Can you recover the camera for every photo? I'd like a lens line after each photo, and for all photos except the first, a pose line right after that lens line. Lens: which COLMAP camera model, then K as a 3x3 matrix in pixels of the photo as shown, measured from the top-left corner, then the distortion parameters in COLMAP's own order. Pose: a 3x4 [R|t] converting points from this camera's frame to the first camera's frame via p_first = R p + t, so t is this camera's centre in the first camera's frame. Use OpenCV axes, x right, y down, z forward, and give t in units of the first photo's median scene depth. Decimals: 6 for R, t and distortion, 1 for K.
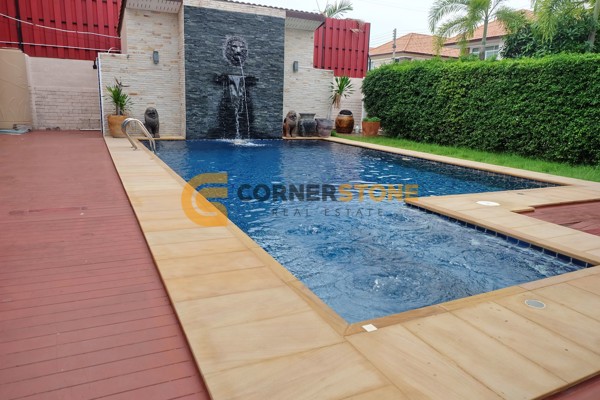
lens RADIAL K [[441.0, 0, 300.5], [0, 441.0, 199.1], [0, 0, 1]] dist [-0.010998, 0.012760]
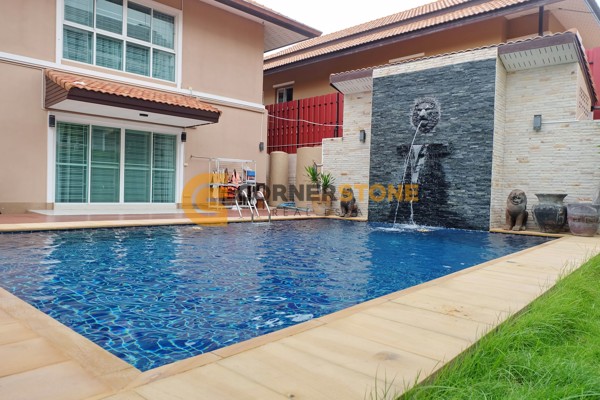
lens RADIAL K [[441.0, 0, 300.5], [0, 441.0, 200.5], [0, 0, 1]] dist [-0.010998, 0.012760]
pose [[0.369219, -0.001814, -0.929341, 0.498713], [-0.218800, 0.971719, -0.088824, -0.064675], [0.903219, 0.236135, 0.358380, 0.533985]]
